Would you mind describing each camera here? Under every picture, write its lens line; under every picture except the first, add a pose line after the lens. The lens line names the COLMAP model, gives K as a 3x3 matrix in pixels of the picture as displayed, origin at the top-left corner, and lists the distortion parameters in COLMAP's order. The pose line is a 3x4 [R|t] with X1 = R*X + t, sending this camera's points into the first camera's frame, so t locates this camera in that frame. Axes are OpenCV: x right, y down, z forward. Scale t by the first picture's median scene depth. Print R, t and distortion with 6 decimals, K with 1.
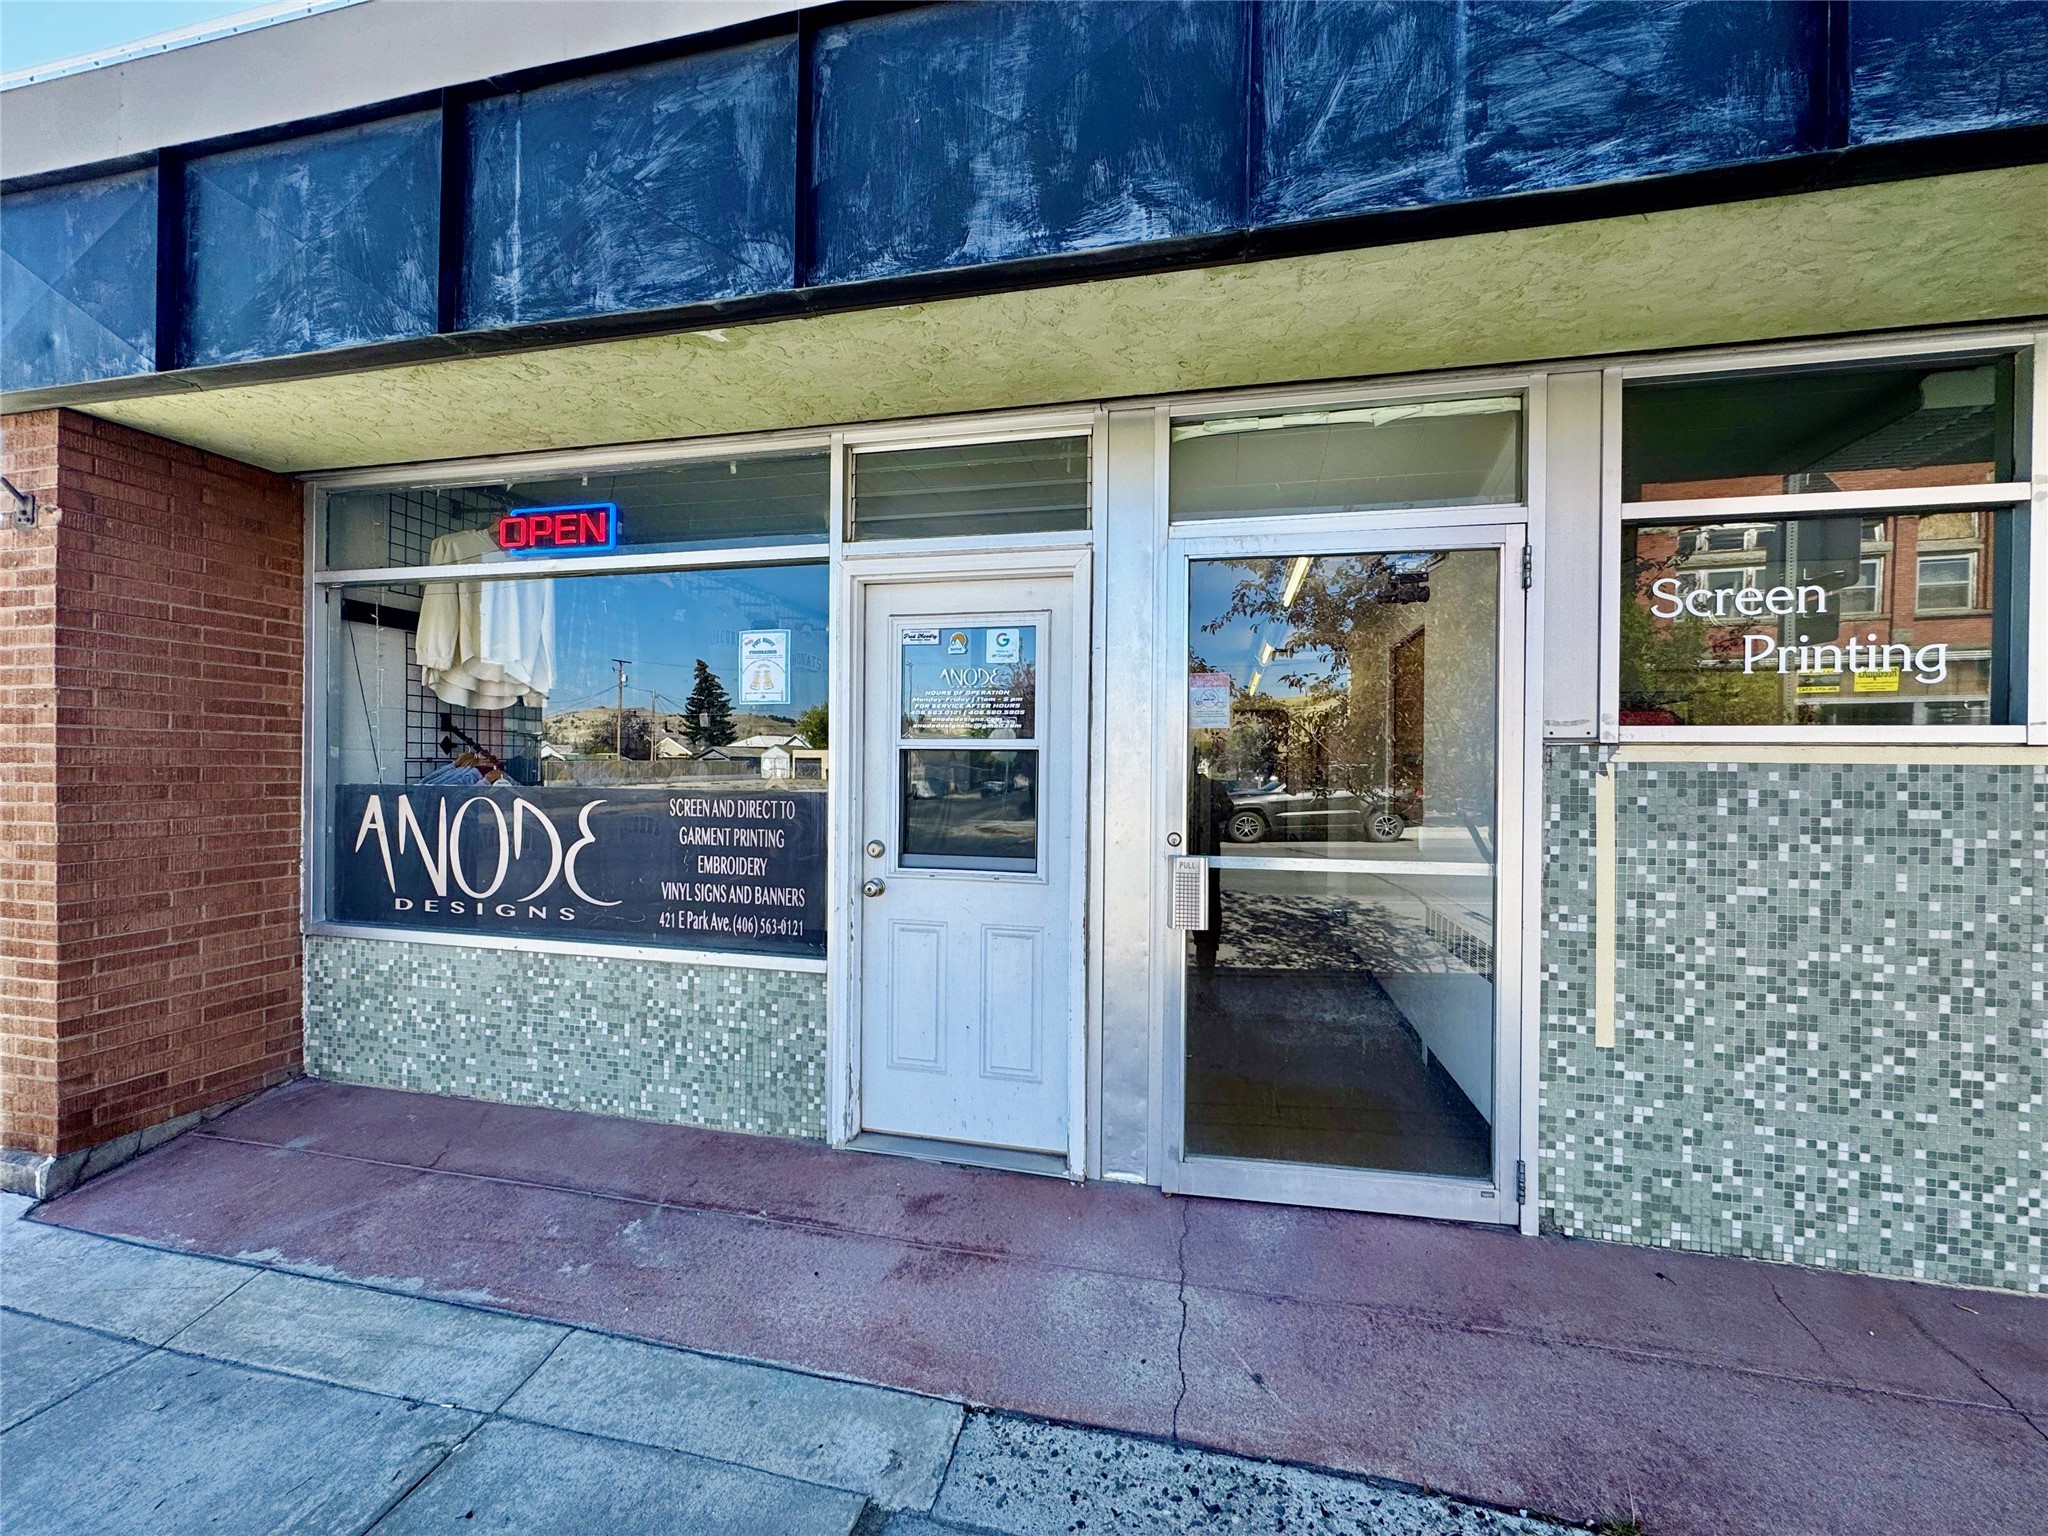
lens RADIAL K [[818.0, 0, 1024.0], [0, 818.0, 768.0], [0, 0, 1]] dist [-0.003714, 0.000102]
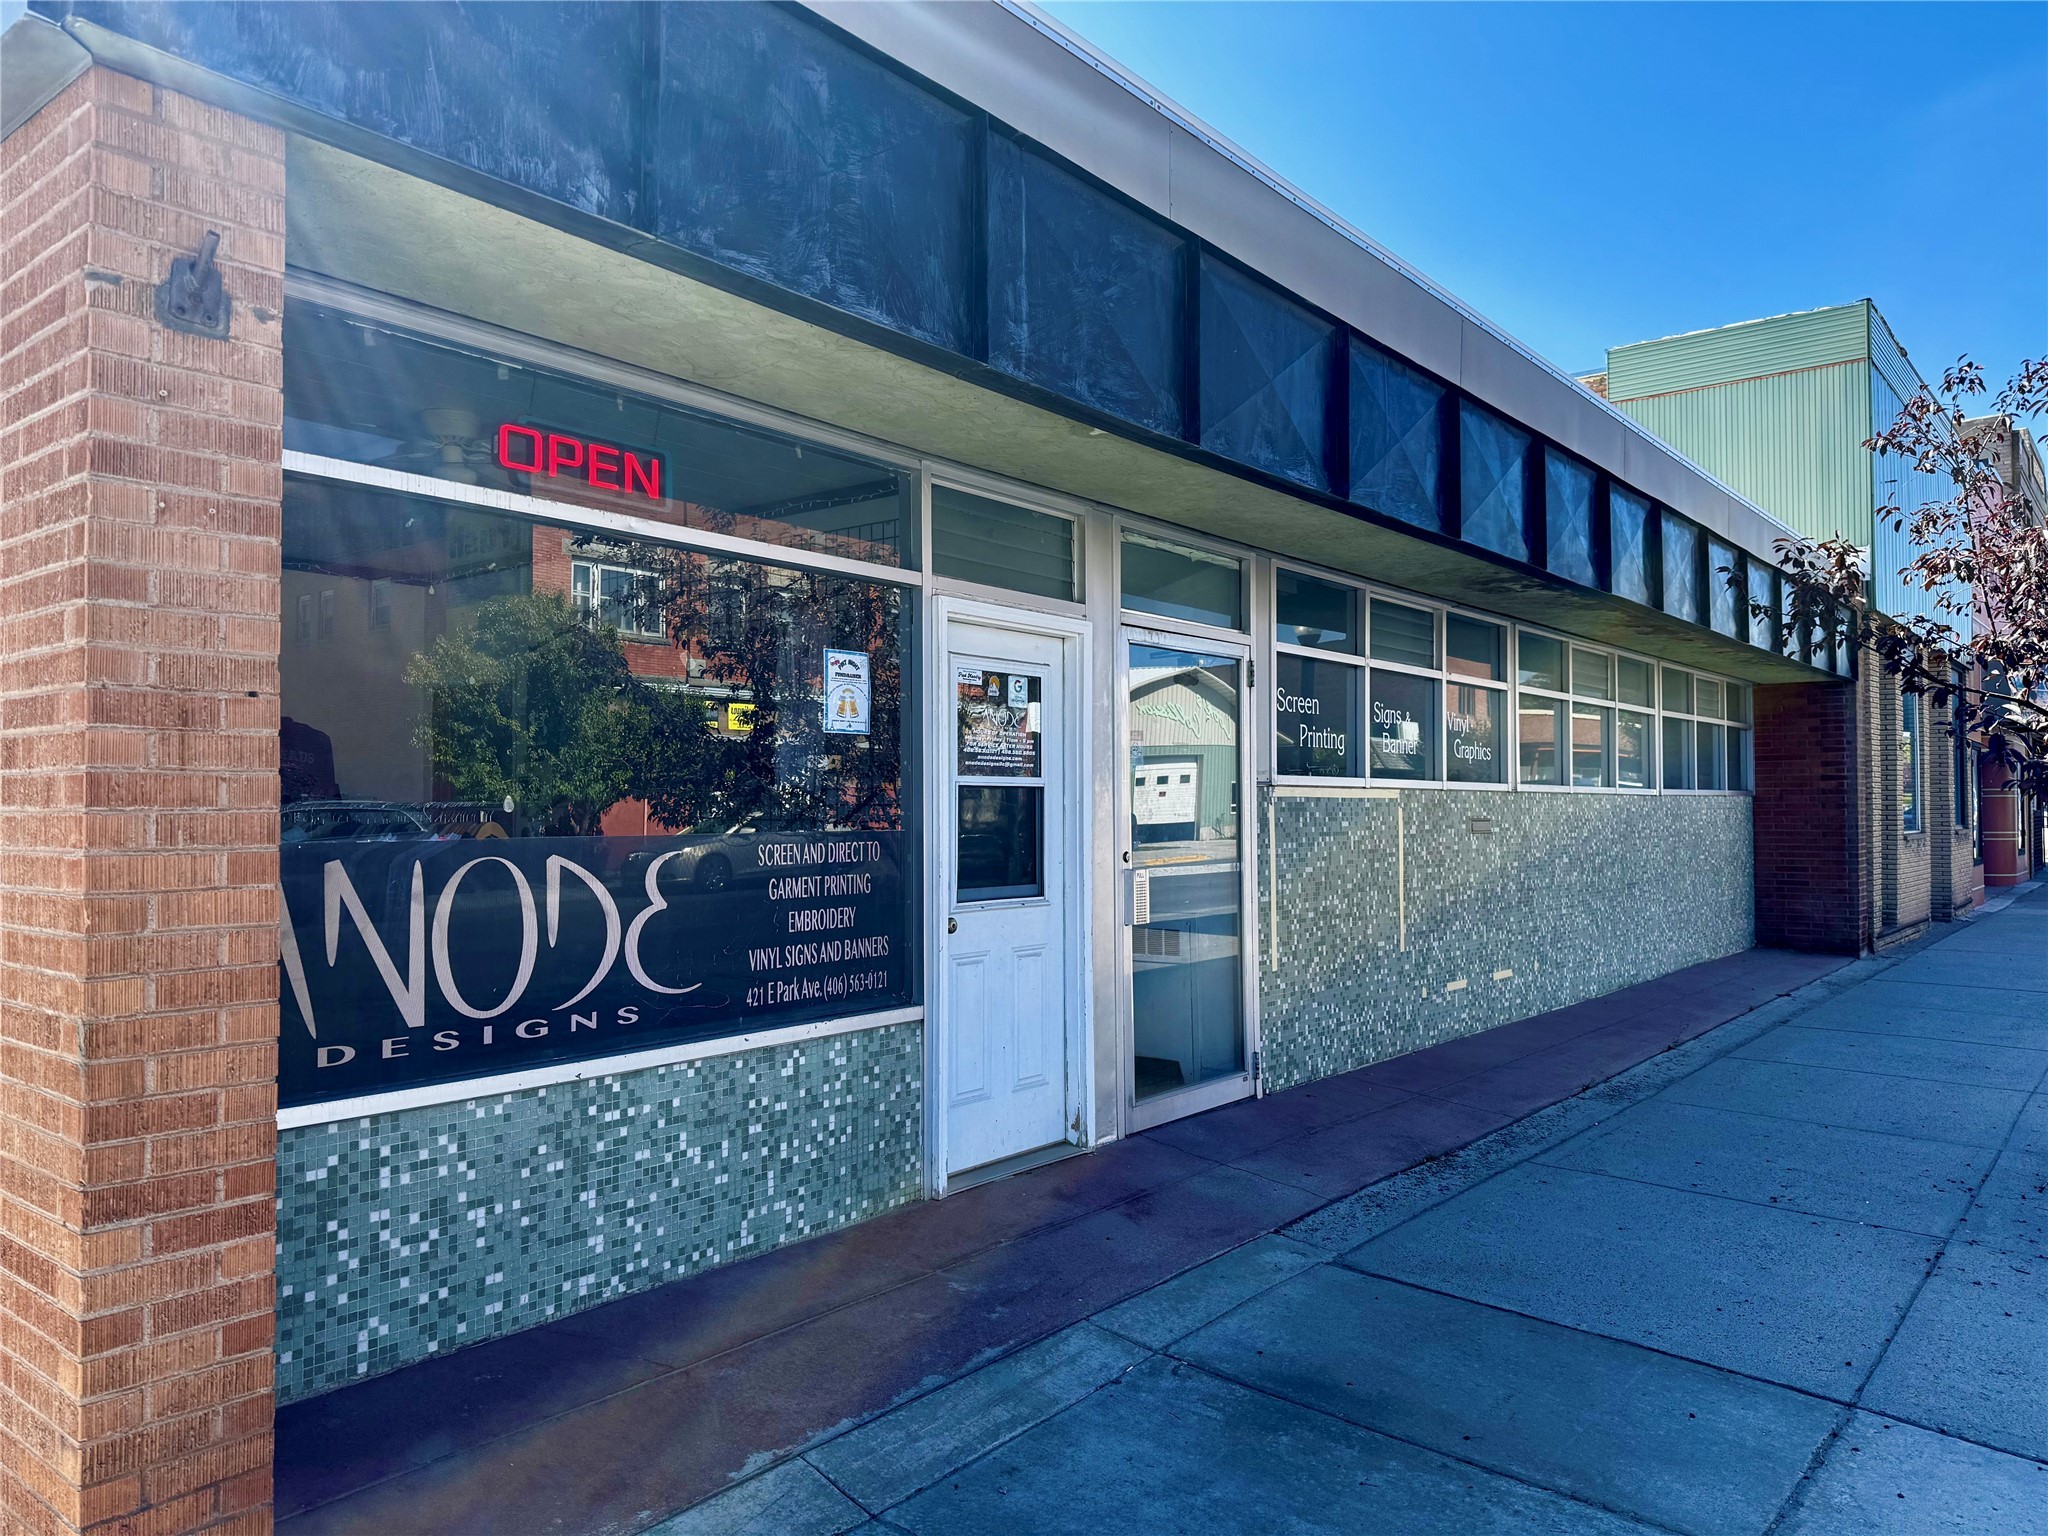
lens RADIAL K [[1411.1, 0, 1024.0], [0, 1411.1, 768.0], [0, 0, 1]] dist [0.175769, -0.348748]
pose [[0.438961, 0.015254, 0.898376, -1.605996], [0.010550, 0.999699, -0.022130, -0.004516], [-0.898444, 0.019192, 0.438668, 0.150491]]
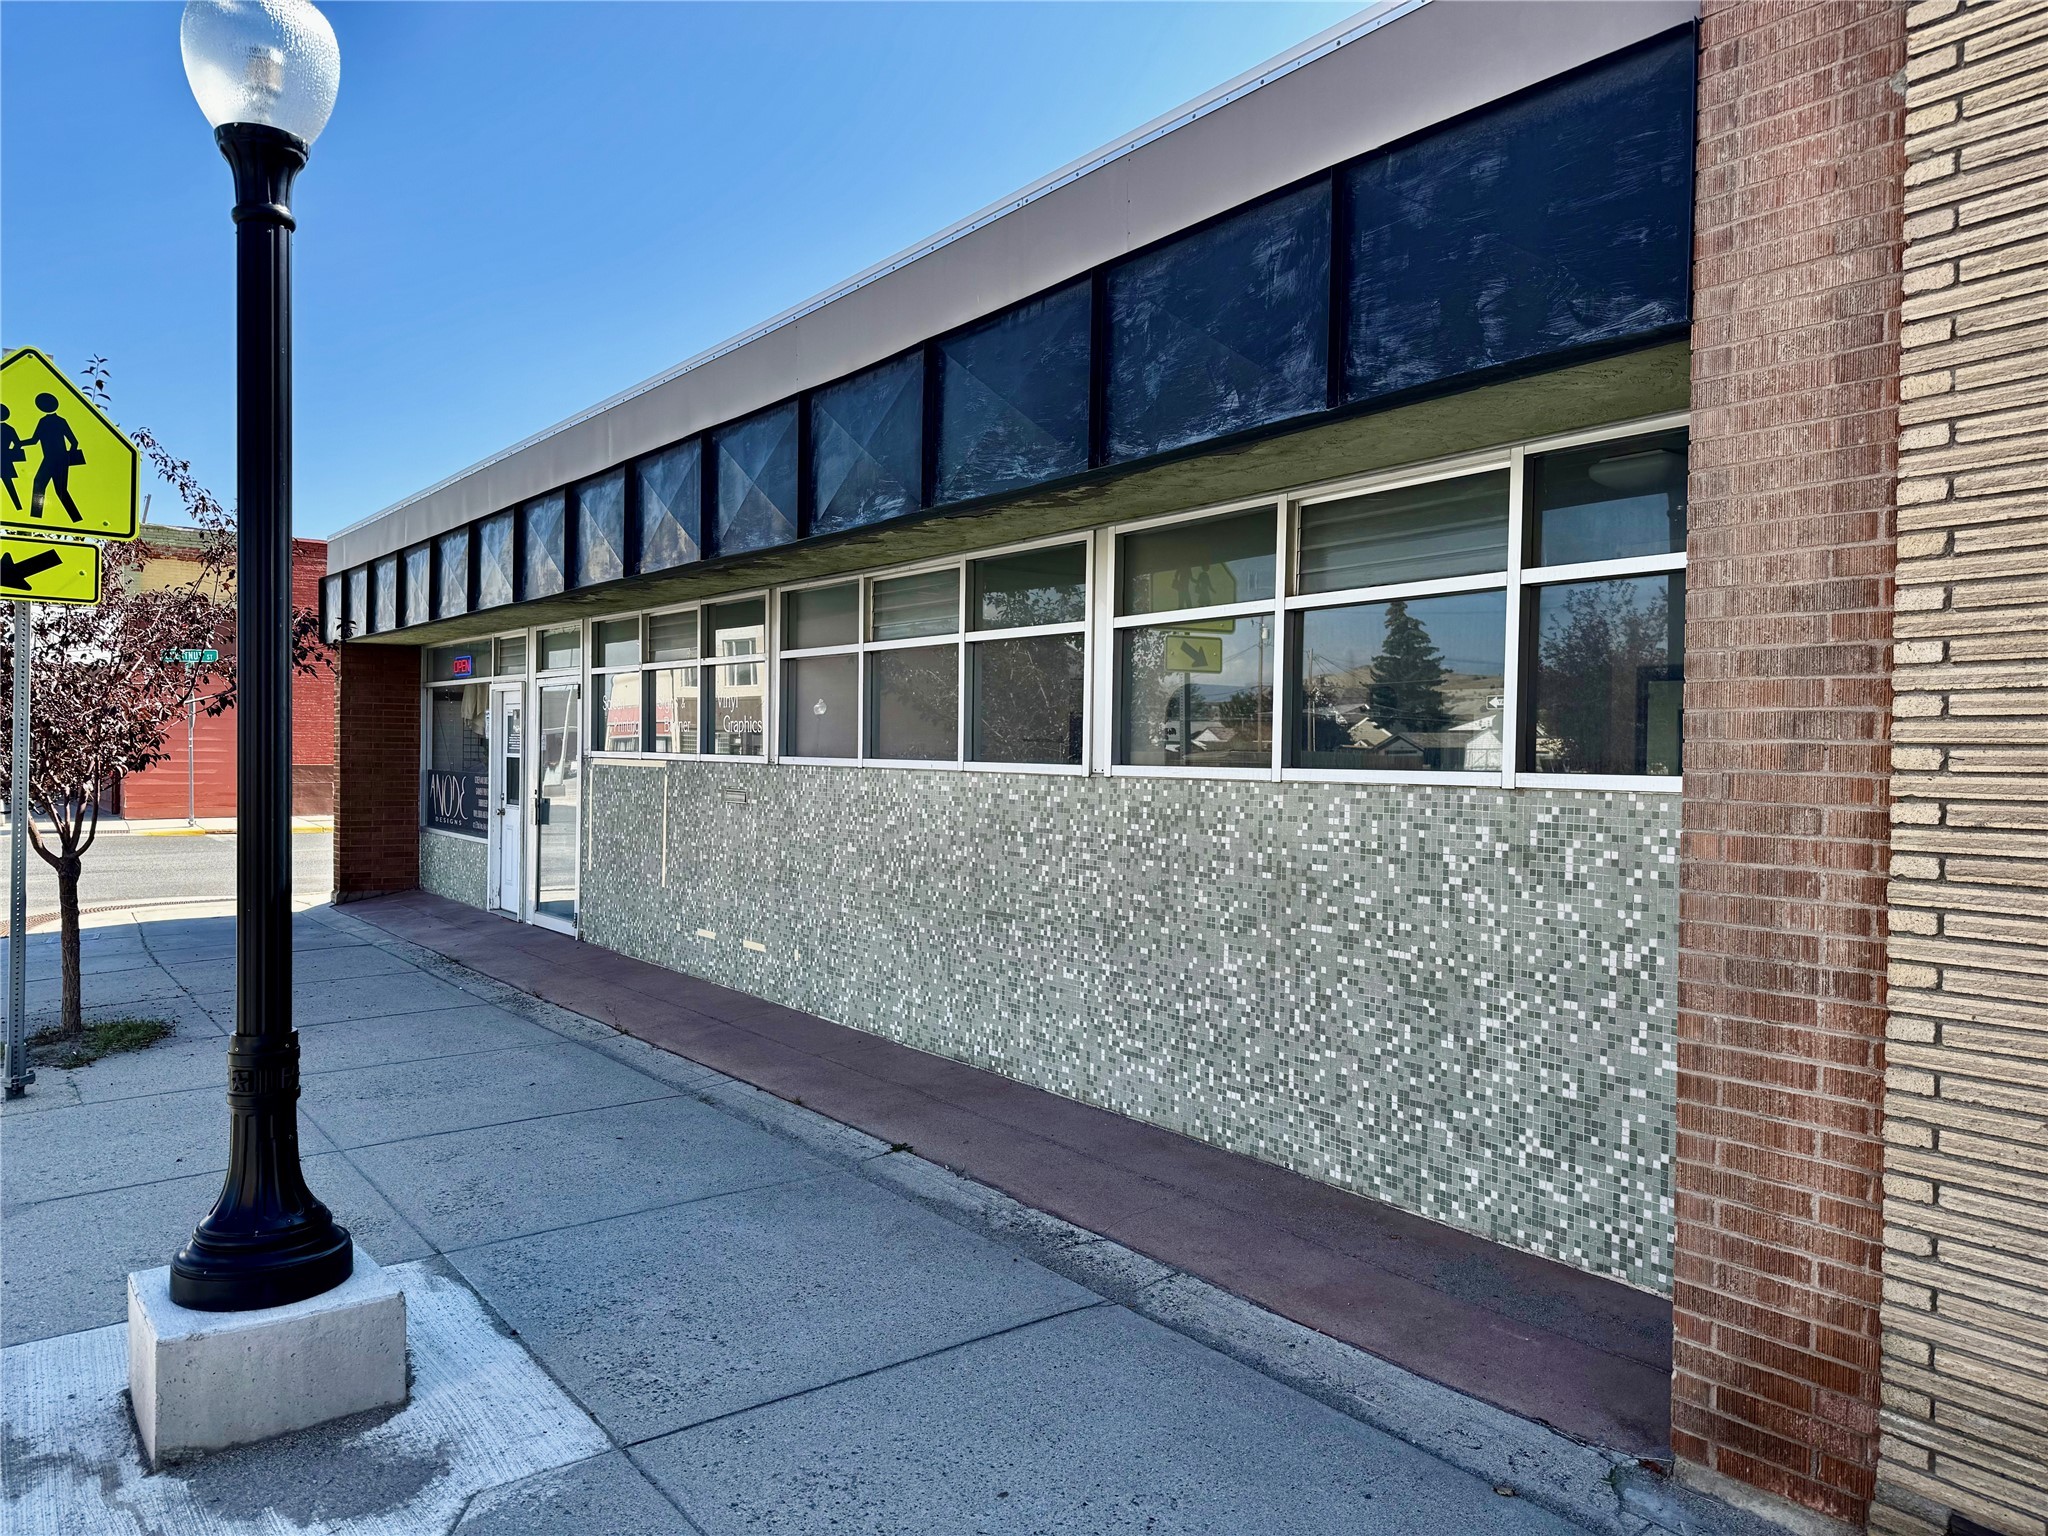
lens RADIAL K [[1411.1, 0, 1024.0], [0, 1411.1, 768.0], [0, 0, 1]] dist [0.175769, -0.348748]
pose [[0.768417, 0.009095, -0.639885, 3.736209], [-0.009704, 0.999950, 0.002560, -0.015040], [0.639876, 0.004242, 0.768466, -1.318413]]
